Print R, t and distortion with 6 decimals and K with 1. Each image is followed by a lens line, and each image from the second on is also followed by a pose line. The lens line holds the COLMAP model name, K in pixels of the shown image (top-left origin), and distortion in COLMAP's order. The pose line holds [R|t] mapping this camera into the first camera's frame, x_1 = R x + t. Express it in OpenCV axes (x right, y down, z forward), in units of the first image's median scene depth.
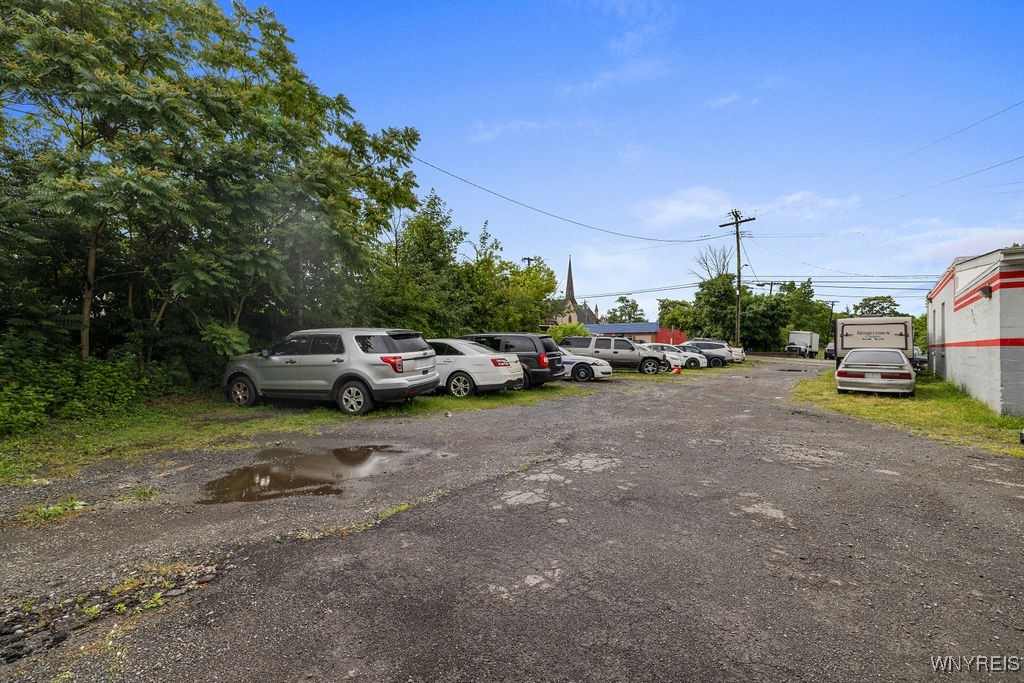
lens RADIAL K [[440.0, 0, 511.3], [0, 440.0, 342.2], [0, 0, 1]] dist [0.001017, 0.000051]
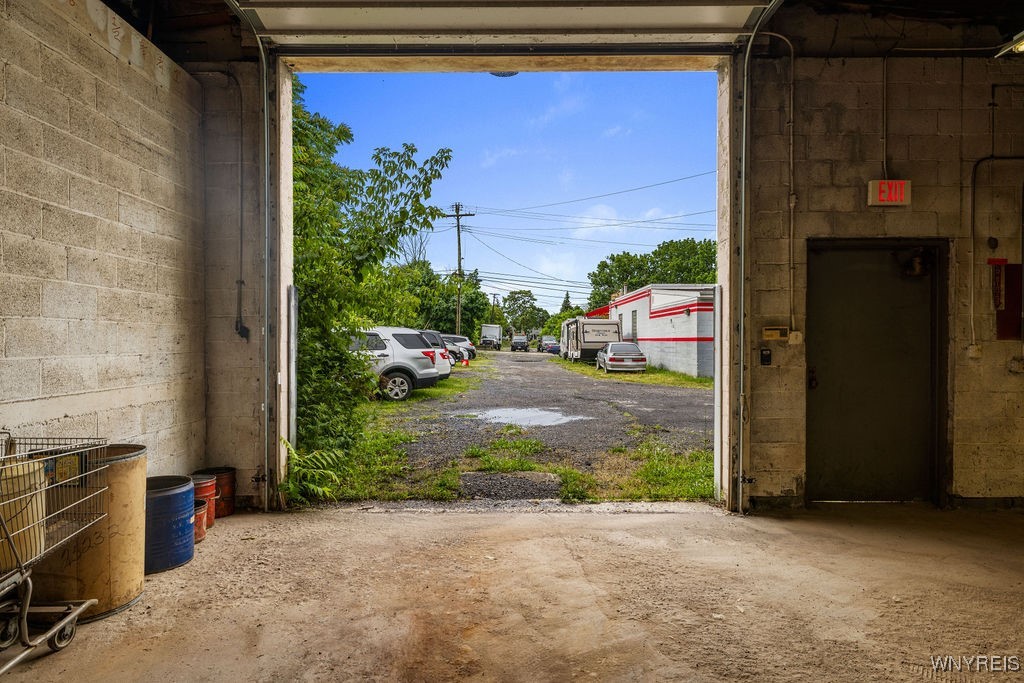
lens RADIAL K [[594.7, 0, 511.8], [0, 594.7, 342.7], [0, 0, 1]] dist [-0.000585, -0.000336]
pose [[0.749376, -0.004562, 0.662129, -0.857726], [-0.007299, 0.999859, 0.015149, -0.013094], [-0.662105, -0.016185, 0.749237, -0.287644]]
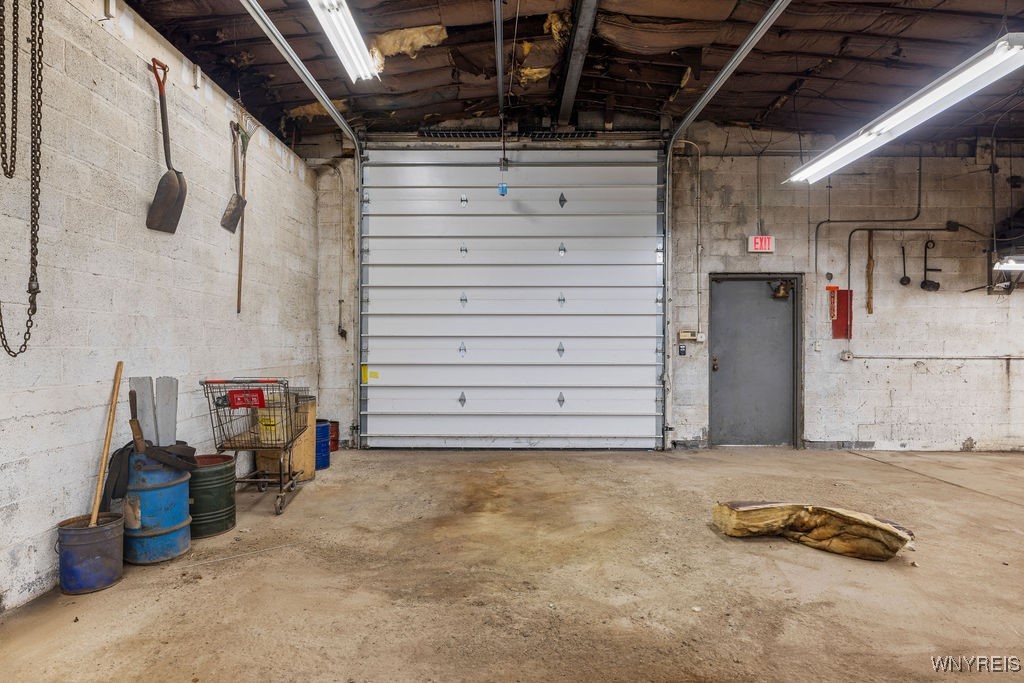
lens RADIAL K [[594.7, 0, 512.1], [0, 594.7, 340.7], [0, 0, 1]] dist [-0.000585, -0.000336]
pose [[0.749969, -0.001711, 0.661470, -1.506736], [-0.009005, 0.999878, 0.012797, -0.019412], [-0.661411, -0.015554, 0.749862, -0.987467]]
